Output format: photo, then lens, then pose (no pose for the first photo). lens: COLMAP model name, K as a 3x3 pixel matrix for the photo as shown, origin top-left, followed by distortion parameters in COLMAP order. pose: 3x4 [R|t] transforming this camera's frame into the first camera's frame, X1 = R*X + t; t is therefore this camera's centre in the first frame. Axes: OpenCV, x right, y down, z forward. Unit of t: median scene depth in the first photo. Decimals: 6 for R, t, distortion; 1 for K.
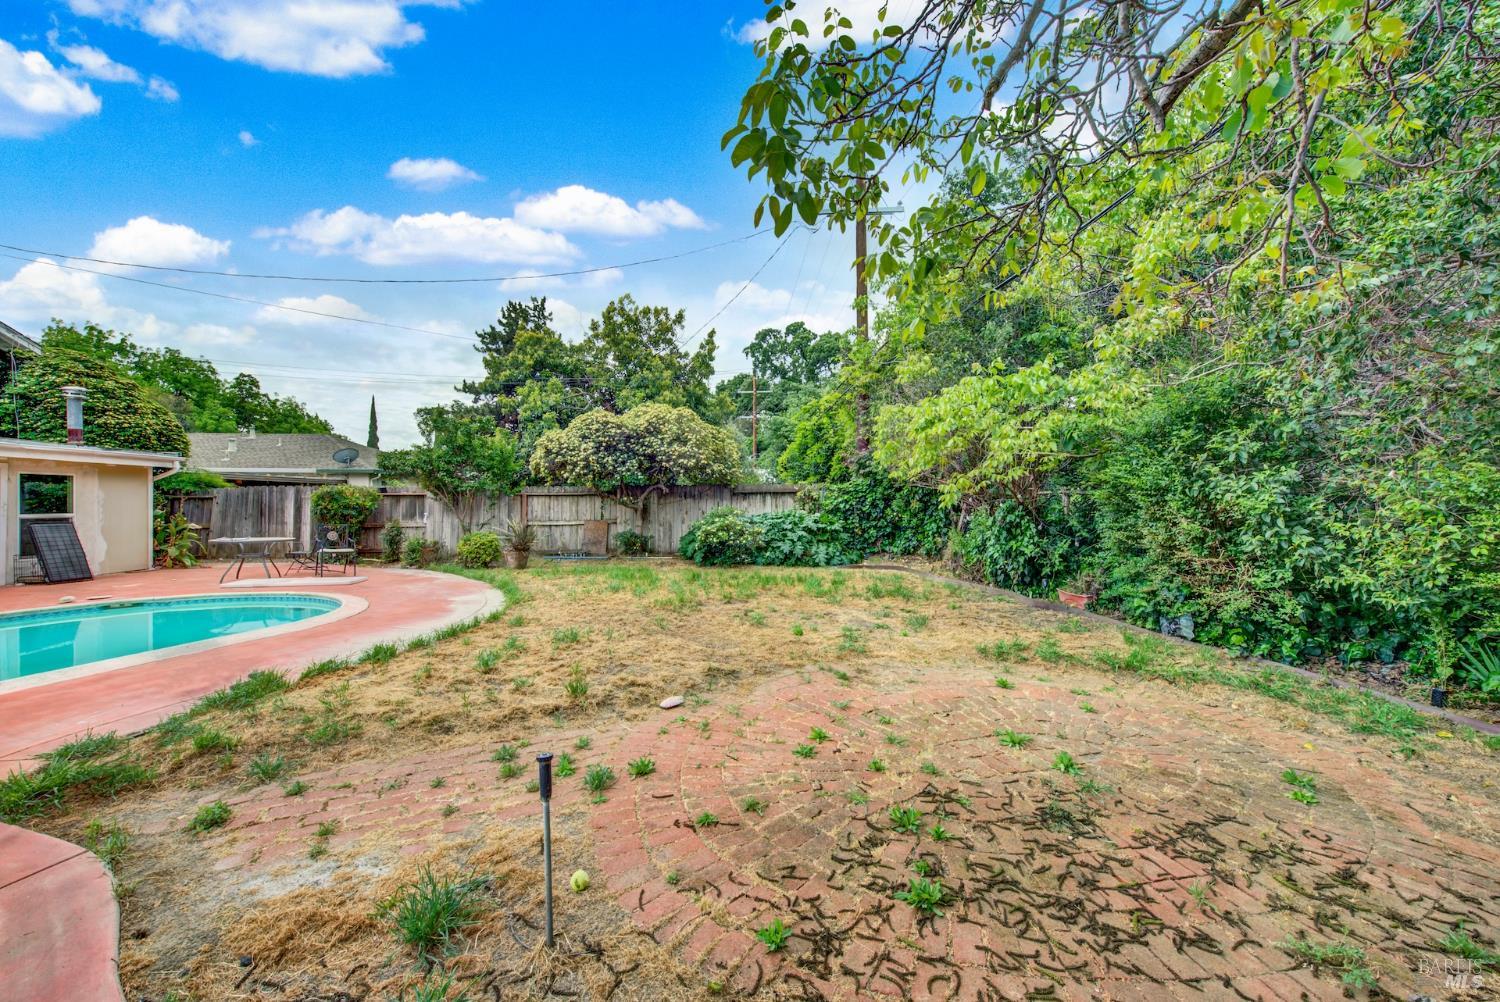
lens RADIAL K [[596.3, 0, 748.7], [0, 596.3, 504.9], [0, 0, 1]] dist [0.004570, -0.003385]
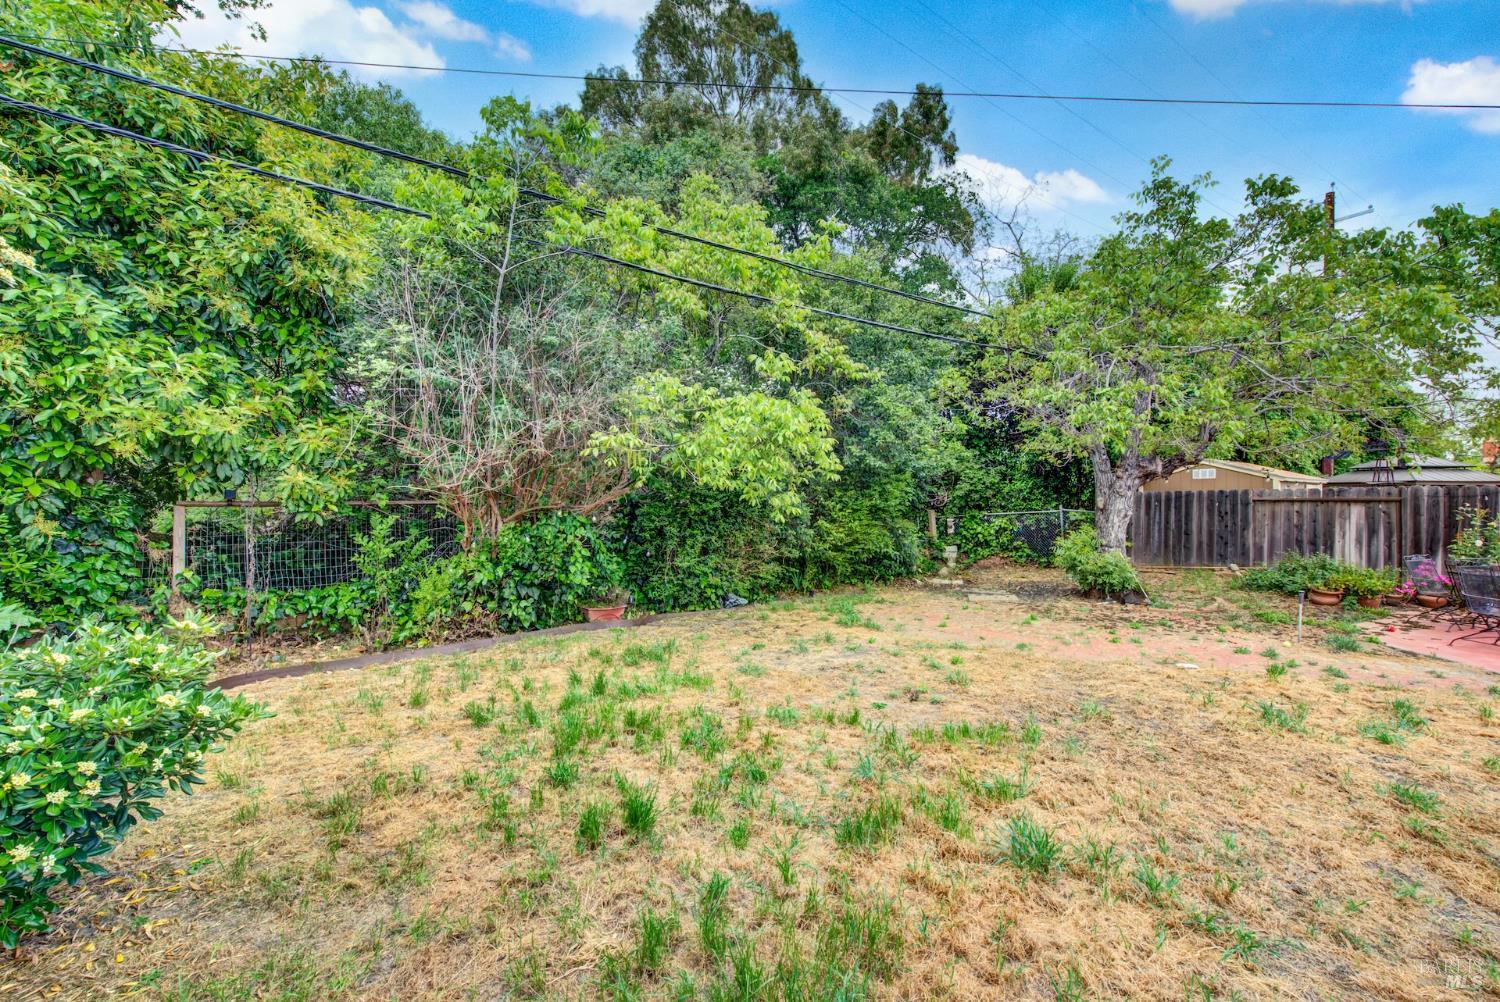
lens RADIAL K [[596.3, 0, 748.4], [0, 596.3, 506.1], [0, 0, 1]] dist [0.004570, -0.003385]
pose [[-0.496119, -0.005652, 0.868236, -0.270264], [0.005170, 0.999942, 0.009463, -0.016260], [-0.868239, 0.009184, -0.496061, 0.848300]]
